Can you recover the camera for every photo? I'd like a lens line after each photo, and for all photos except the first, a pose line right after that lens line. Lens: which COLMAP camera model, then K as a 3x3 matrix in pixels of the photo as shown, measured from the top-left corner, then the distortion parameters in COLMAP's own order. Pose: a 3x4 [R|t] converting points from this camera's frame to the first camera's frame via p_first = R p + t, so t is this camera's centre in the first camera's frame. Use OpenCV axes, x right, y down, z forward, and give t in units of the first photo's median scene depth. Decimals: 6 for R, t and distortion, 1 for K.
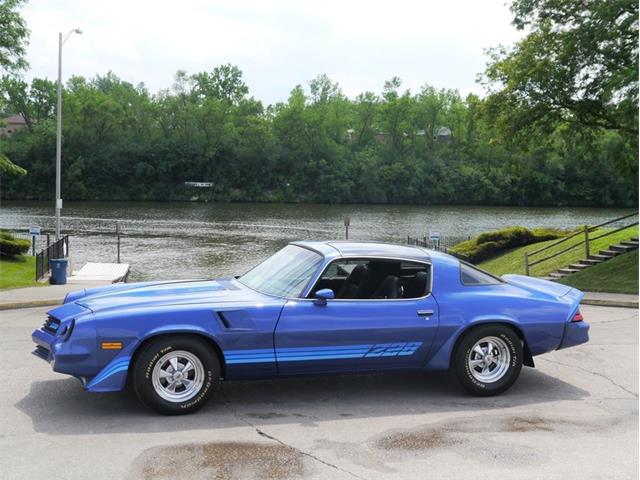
lens RADIAL K [[932.1, 0, 308.7], [0, 932.1, 239.4], [0, 0, 1]] dist [-0.051985, -0.000078]
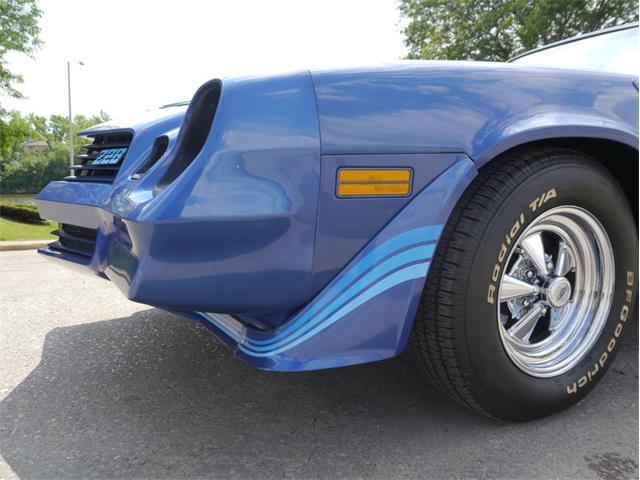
lens RADIAL K [[521.7, 0, 320.0], [0, 521.7, 240.0], [0, 0, 1]] dist [-0.028000, -0.007357]
pose [[0.983002, -0.040421, 0.179088, -0.242417], [0.032440, 0.998355, 0.047271, 0.118019], [-0.180704, -0.040658, 0.982697, 0.834086]]
